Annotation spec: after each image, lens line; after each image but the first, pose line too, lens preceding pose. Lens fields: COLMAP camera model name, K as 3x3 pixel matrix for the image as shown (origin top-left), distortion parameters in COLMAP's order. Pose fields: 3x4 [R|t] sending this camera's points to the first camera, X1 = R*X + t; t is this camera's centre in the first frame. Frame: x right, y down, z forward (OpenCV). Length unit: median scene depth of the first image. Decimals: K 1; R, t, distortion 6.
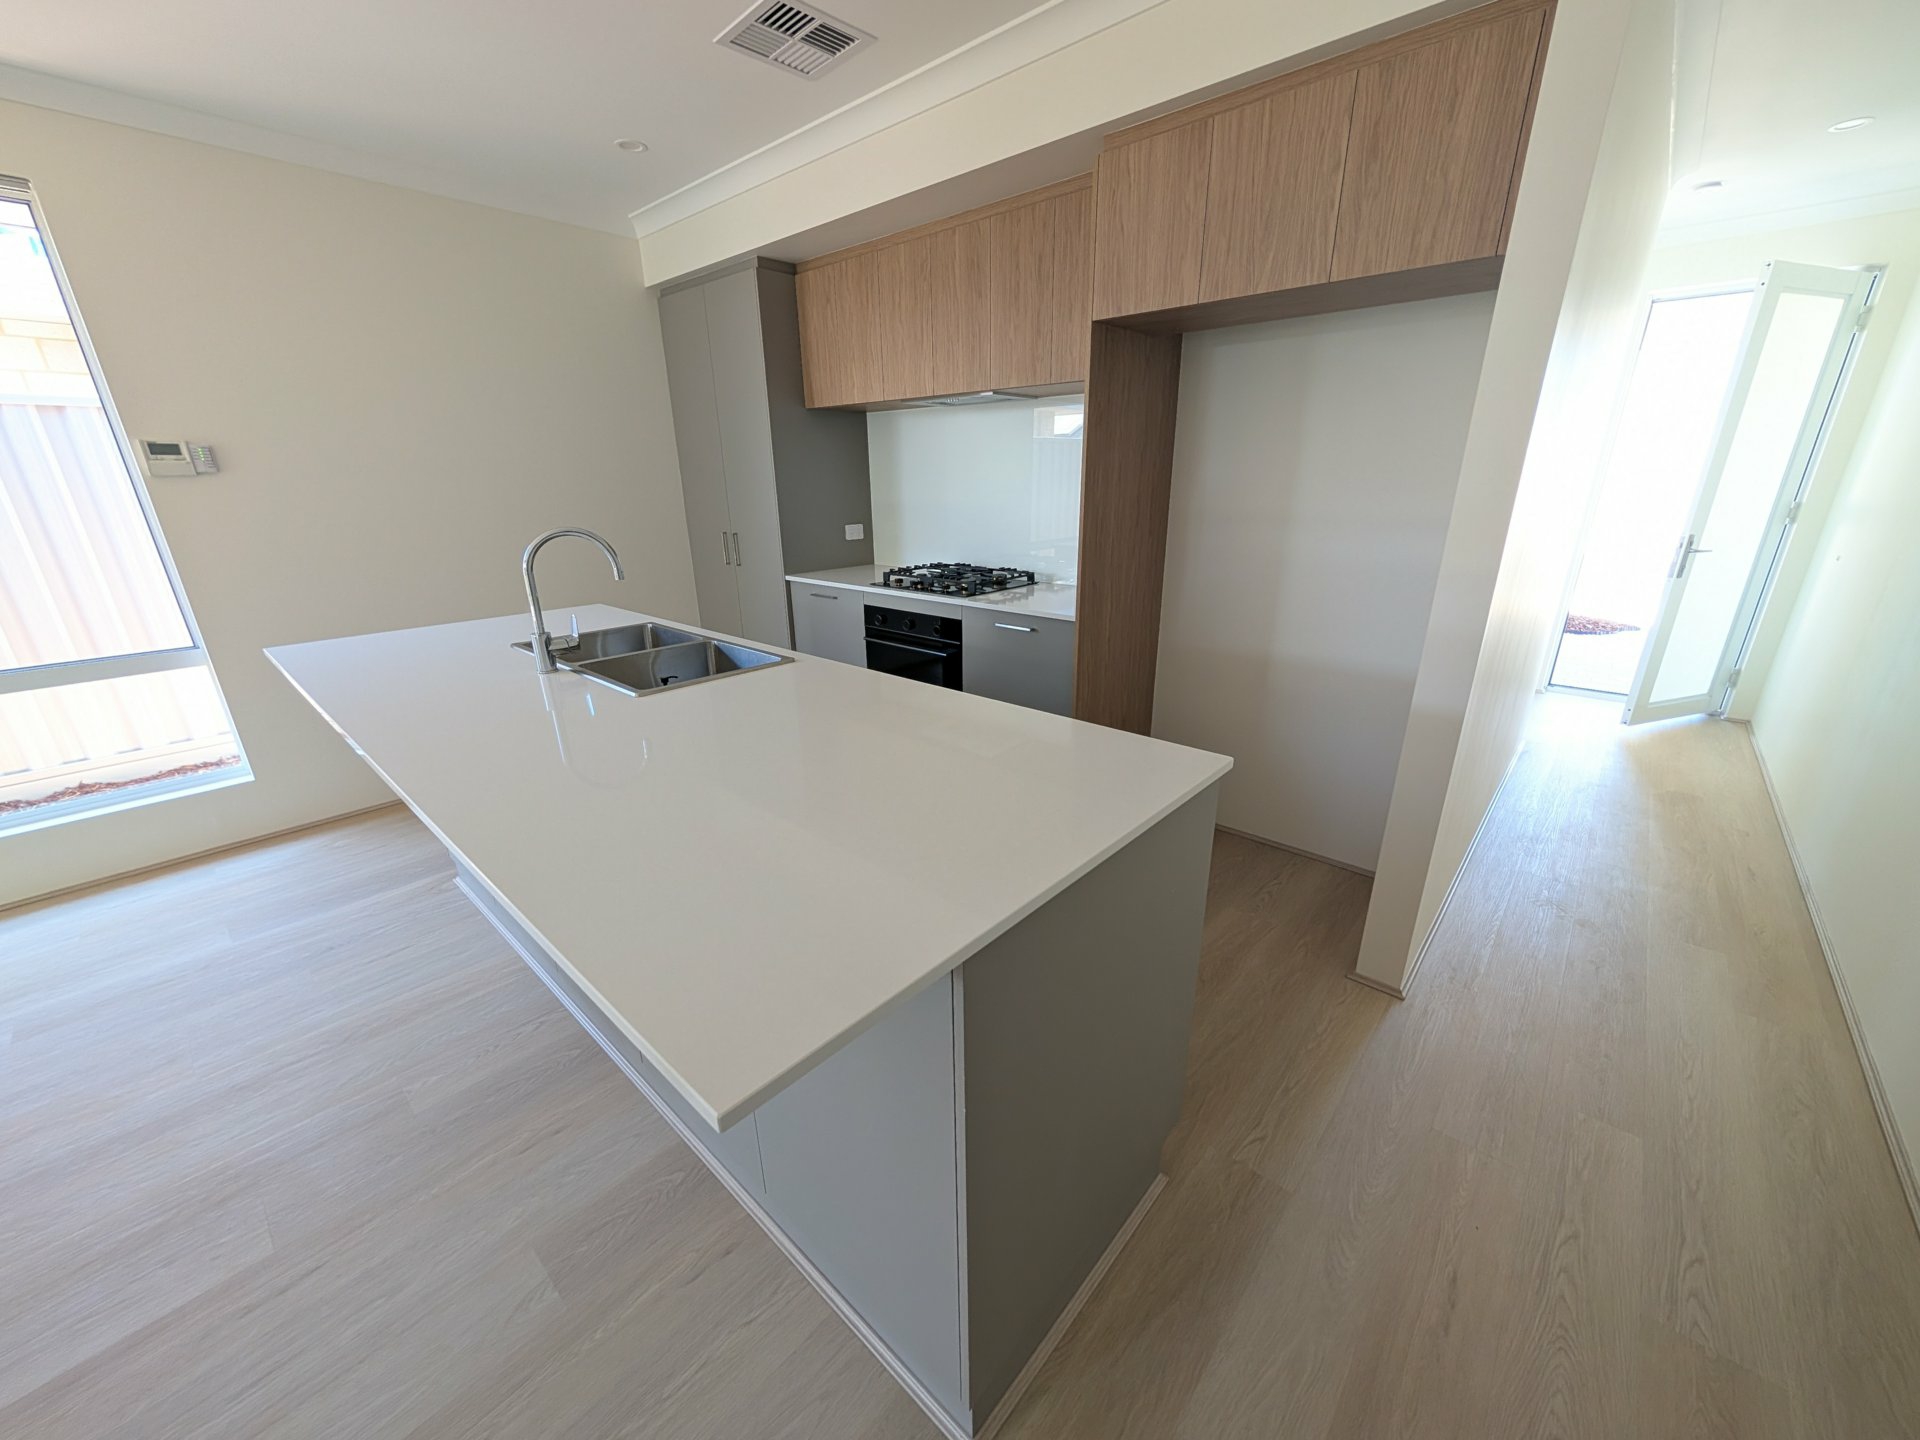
lens RADIAL K [[728.4, 0, 963.2], [0, 728.4, 734.2], [0, 0, 1]] dist [0.000982, -0.000101]
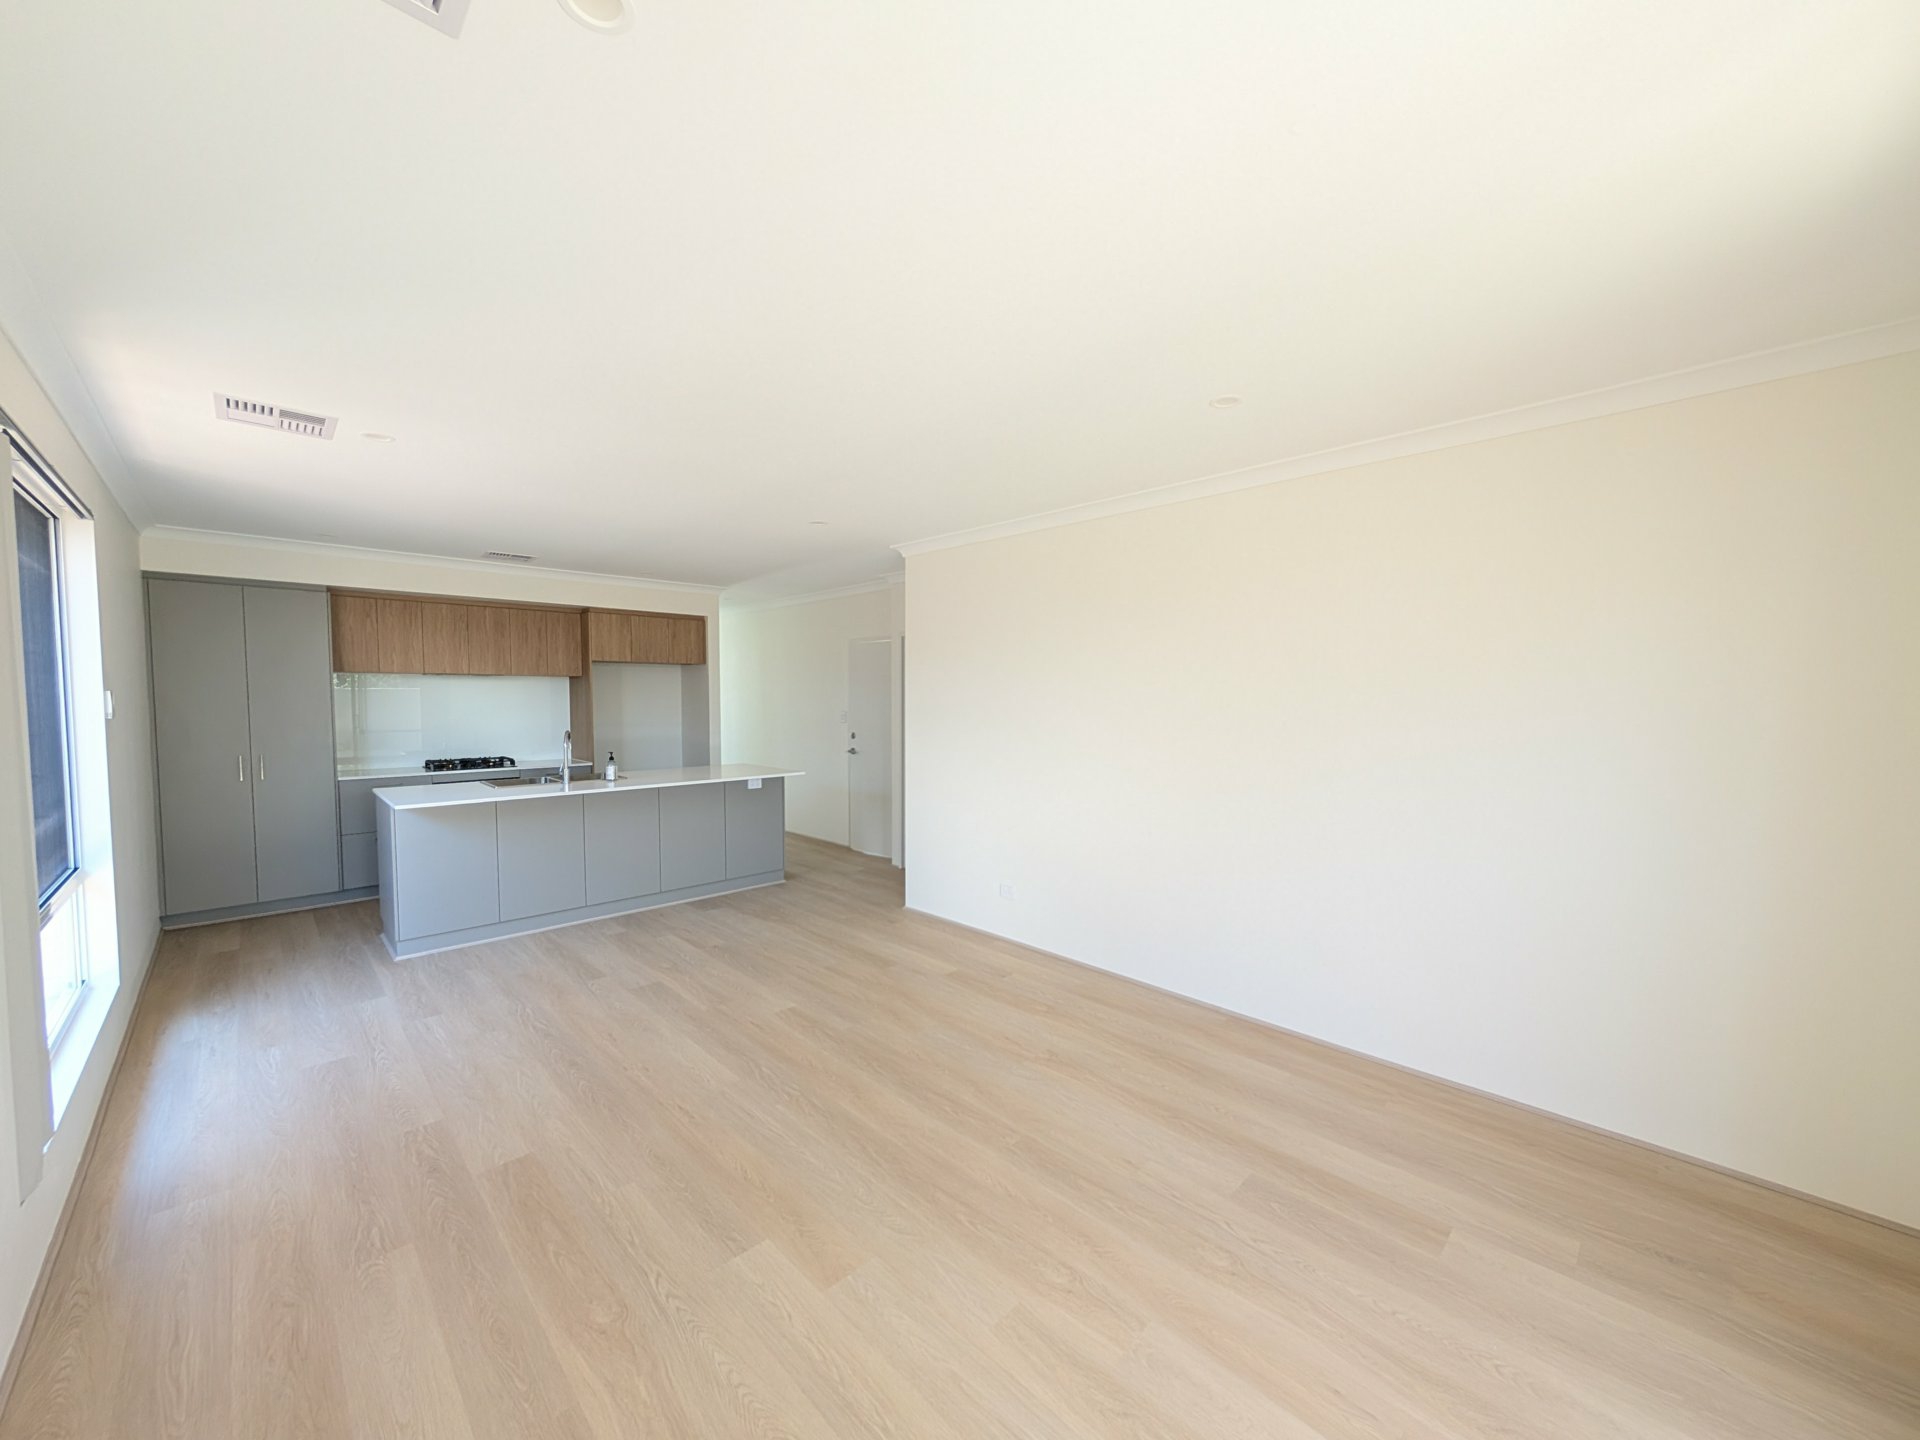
lens RADIAL K [[728.4, 0, 966.2], [0, 728.4, 735.1], [0, 0, 1]] dist [0.000982, -0.000101]
pose [[0.064847, -0.044463, 0.996904, -2.162568], [0.335215, 0.941925, 0.020206, 0.125128], [-0.939907, 0.332867, 0.075985, -0.426842]]
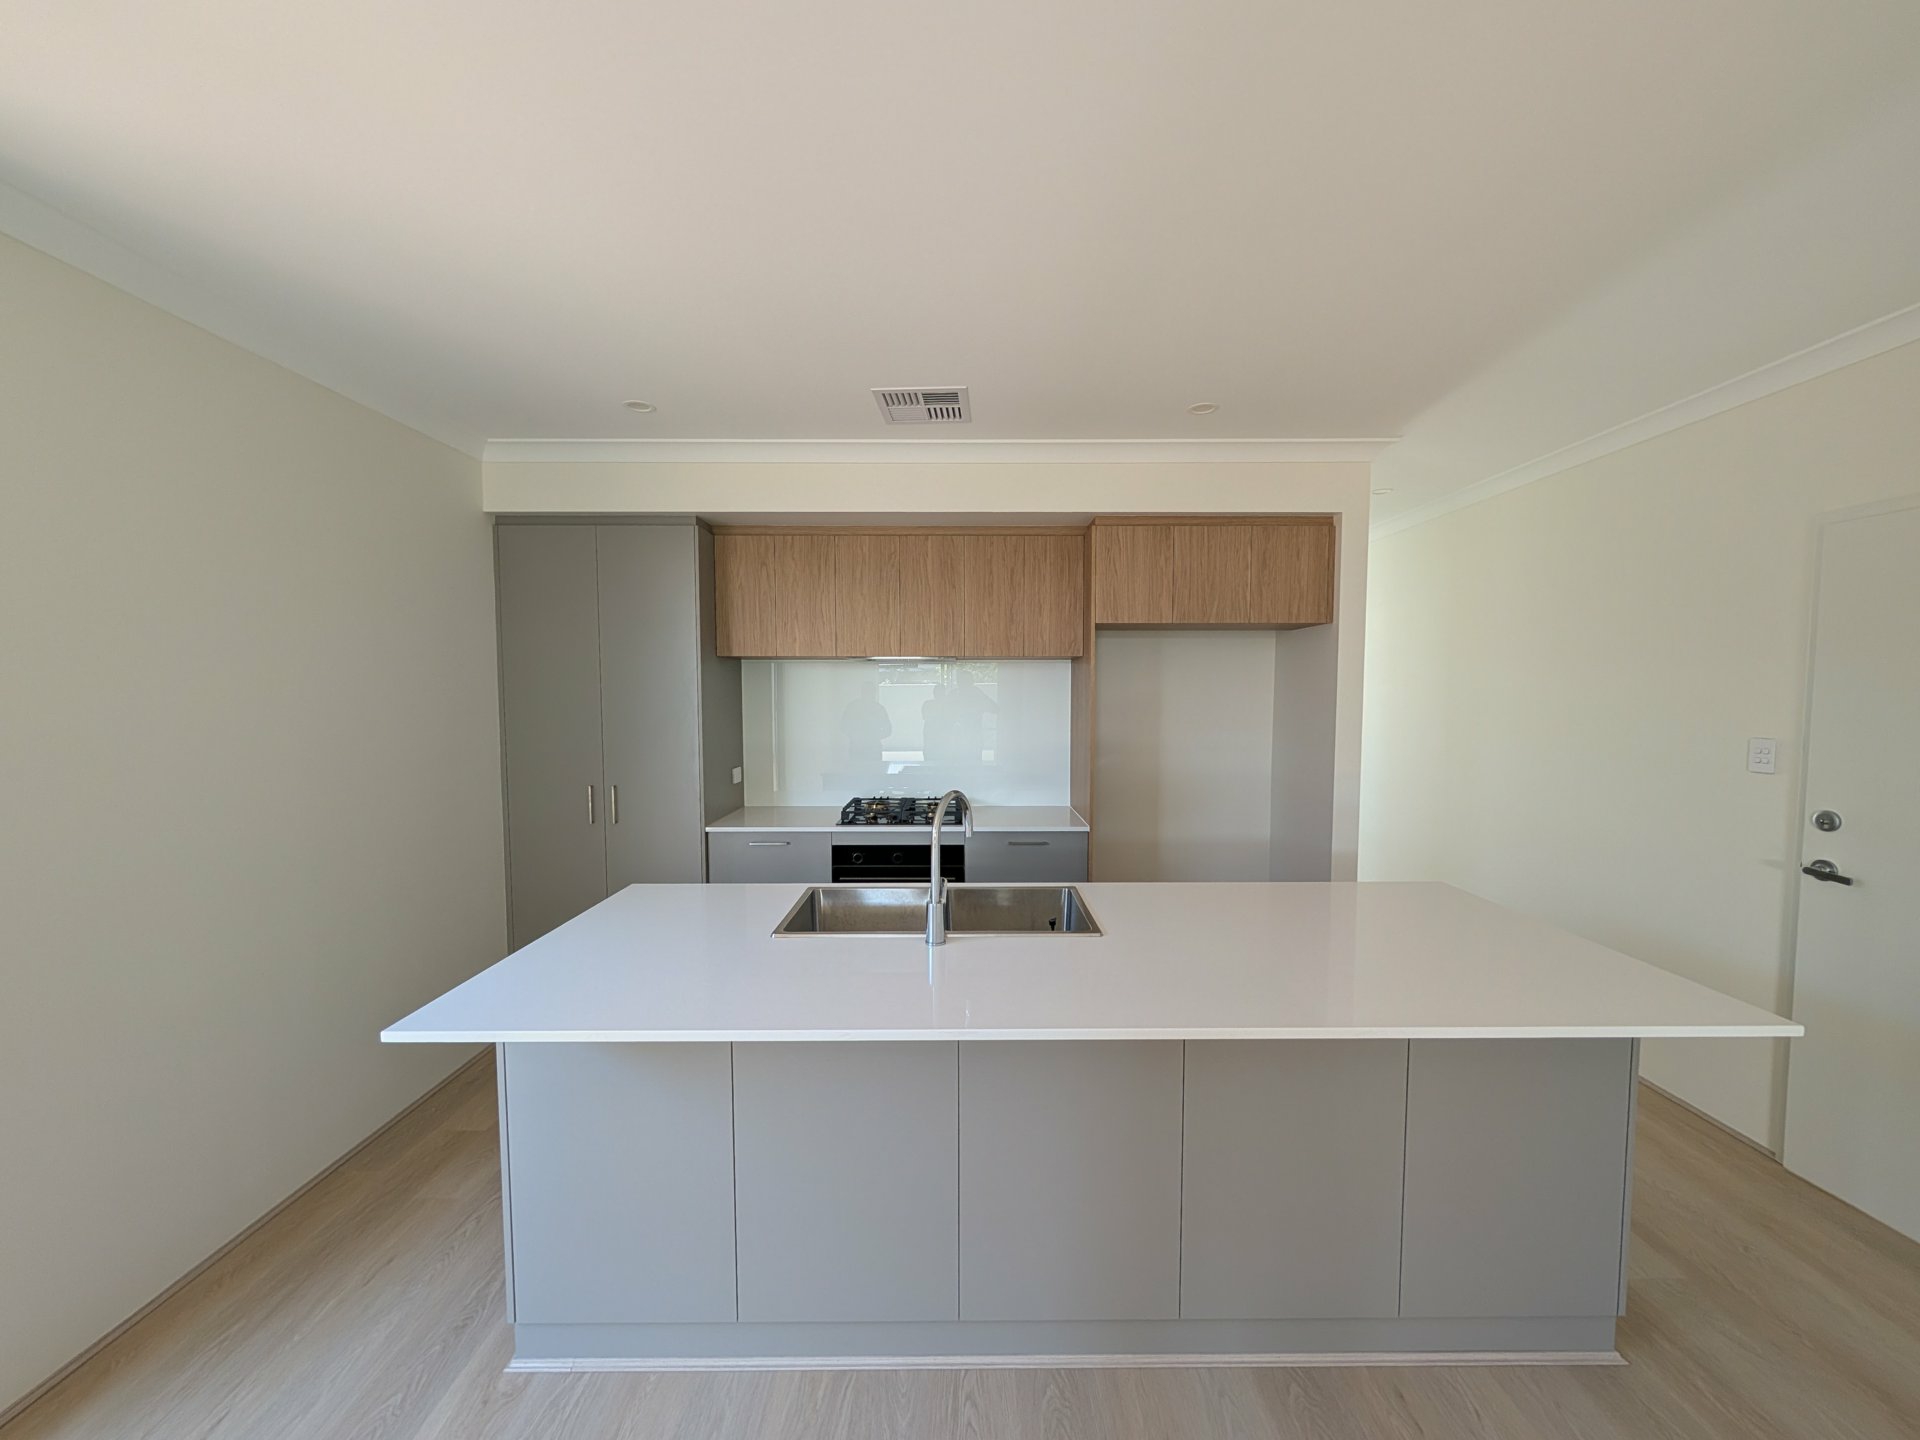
lens RADIAL K [[728.4, 0, 966.8], [0, 728.4, 733.5], [0, 0, 1]] dist [0.000982, -0.000101]
pose [[0.741935, -0.031164, 0.669747, -0.810331], [0.220631, 0.954634, -0.199992, -0.104086], [-0.633130, 0.296148, 0.715152, 0.160789]]
